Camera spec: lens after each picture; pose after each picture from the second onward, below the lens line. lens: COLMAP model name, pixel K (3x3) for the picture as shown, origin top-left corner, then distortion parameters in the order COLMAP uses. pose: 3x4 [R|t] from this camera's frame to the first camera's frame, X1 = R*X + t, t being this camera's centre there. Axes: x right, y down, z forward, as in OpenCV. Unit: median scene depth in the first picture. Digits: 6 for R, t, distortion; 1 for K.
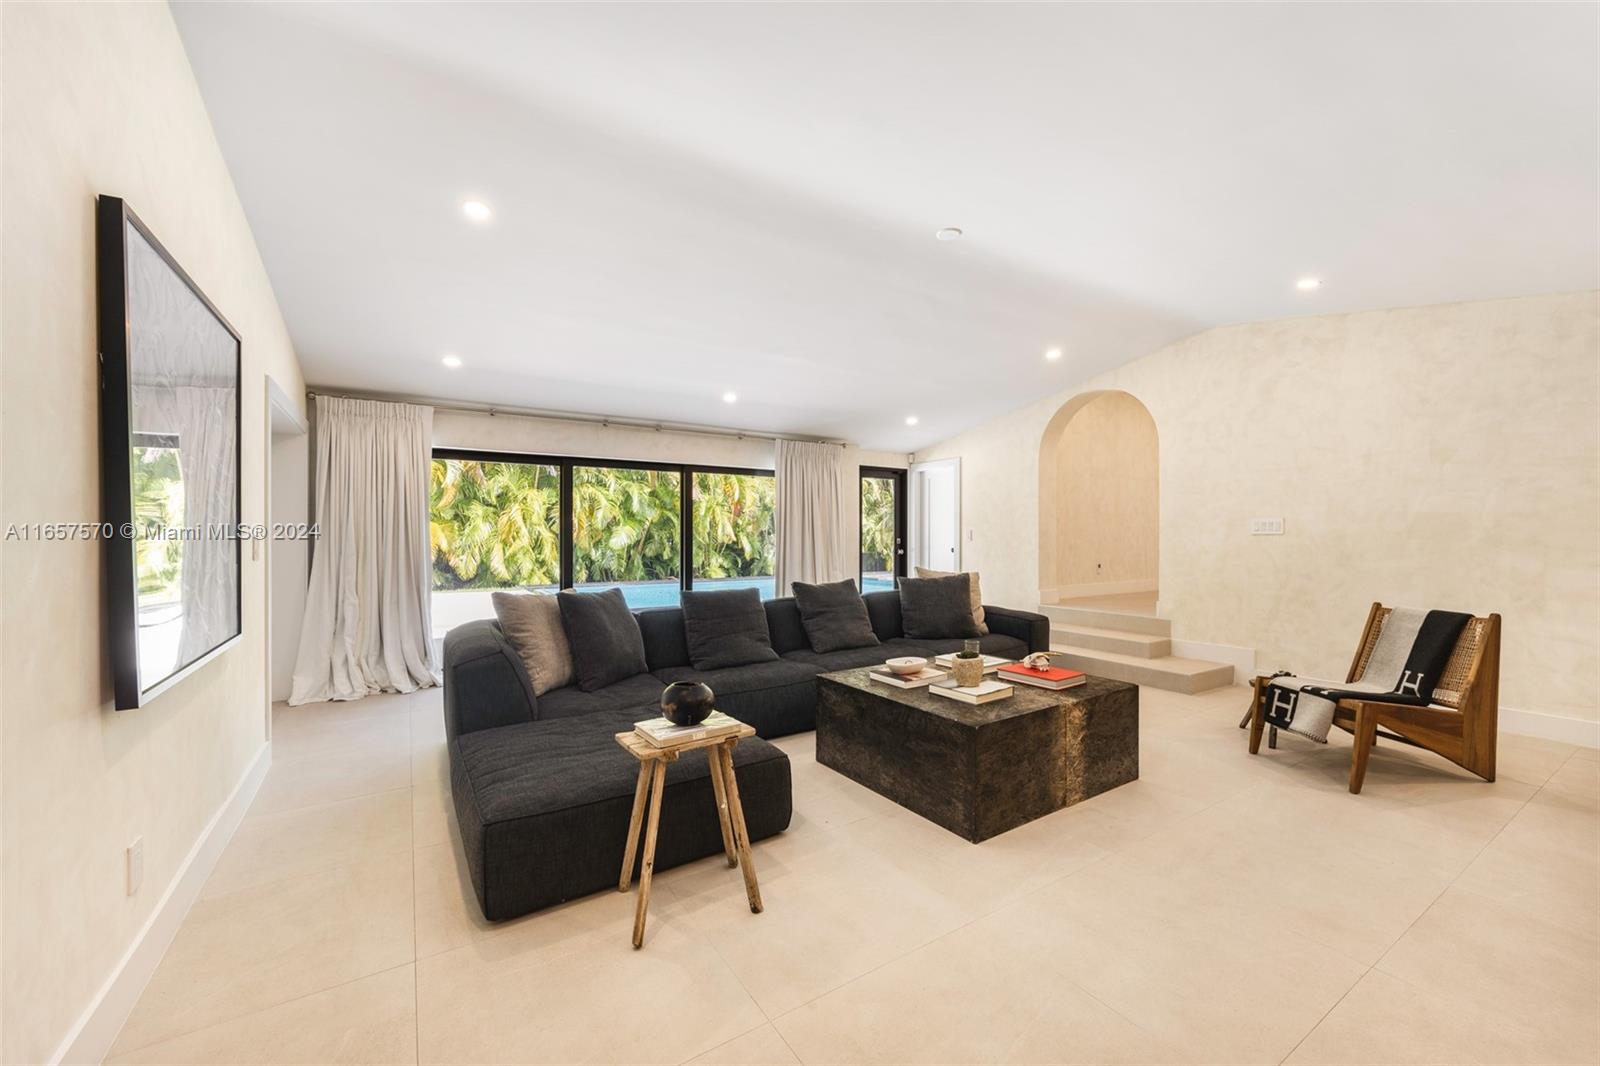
lens RADIAL K [[627.9, 0, 801.1], [0, 627.9, 545.9], [0, 0, 1]] dist [-0.003831, -0.000096]
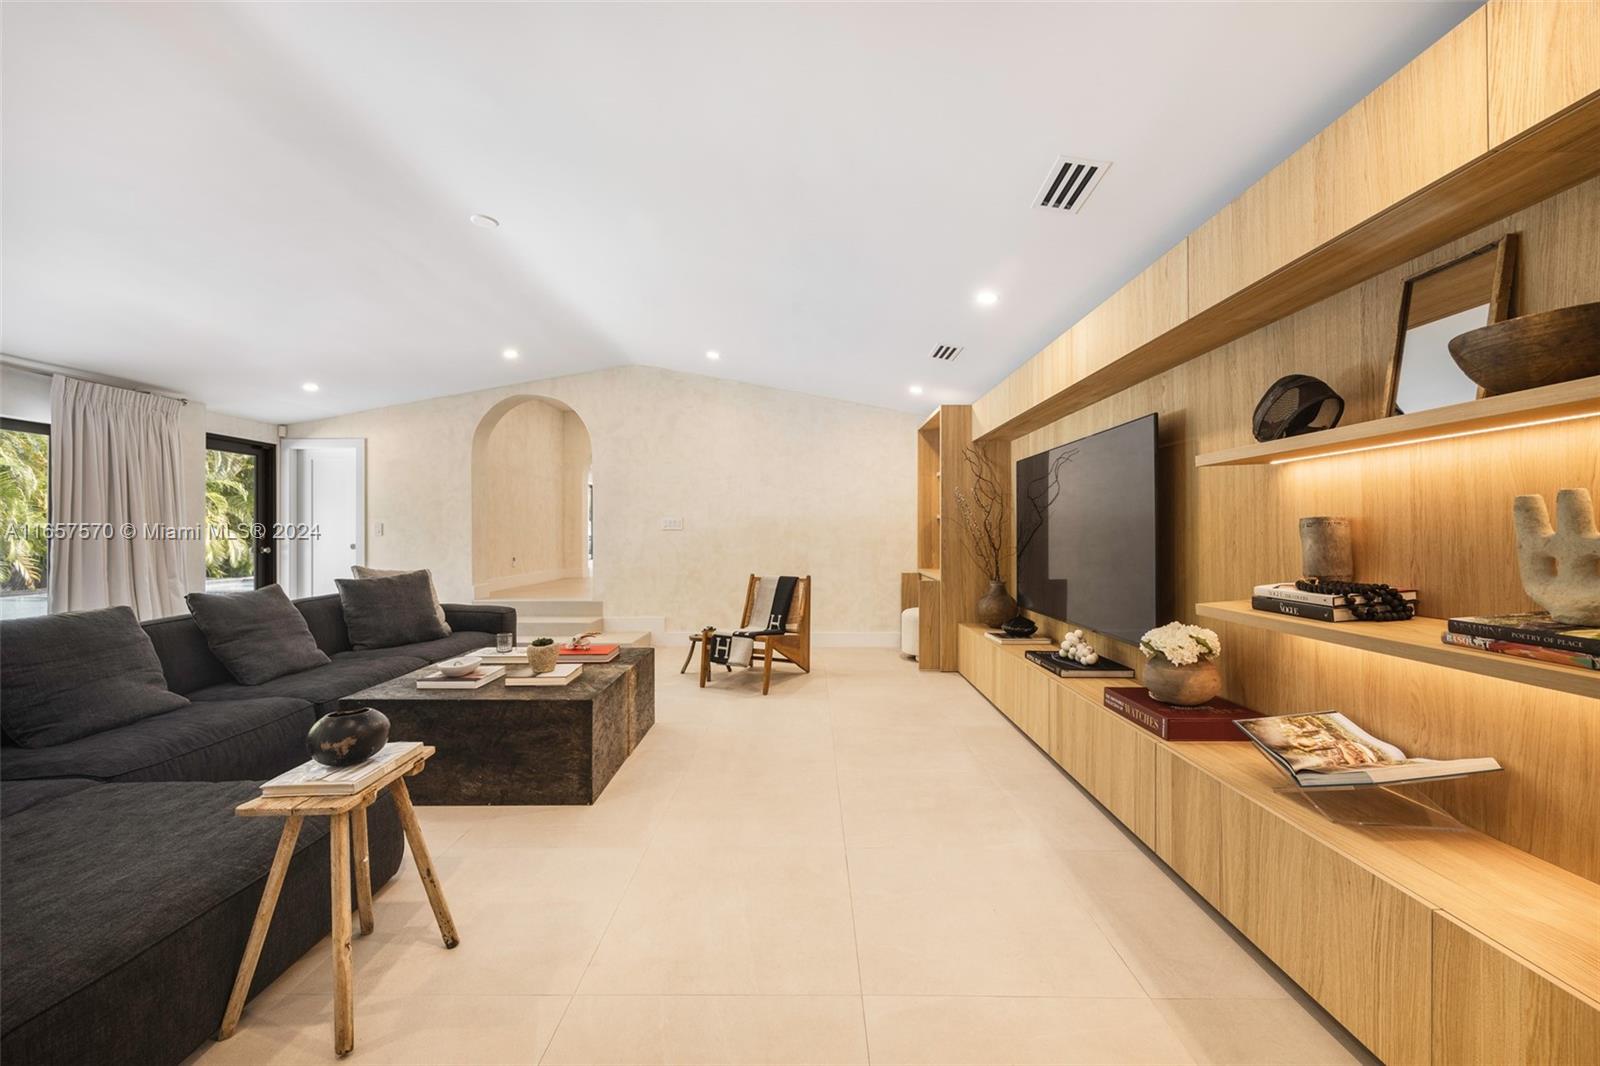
lens RADIAL K [[627.5, 0, 809.4], [0, 627.5, 535.3], [0, 0, 1]] dist [-0.002495, 0.000161]
pose [[0.540020, -0.002505, 0.841648, -0.317477], [0.010462, 0.999938, -0.003736, 0.002385], [-0.841587, 0.010823, 0.540013, 0.046490]]
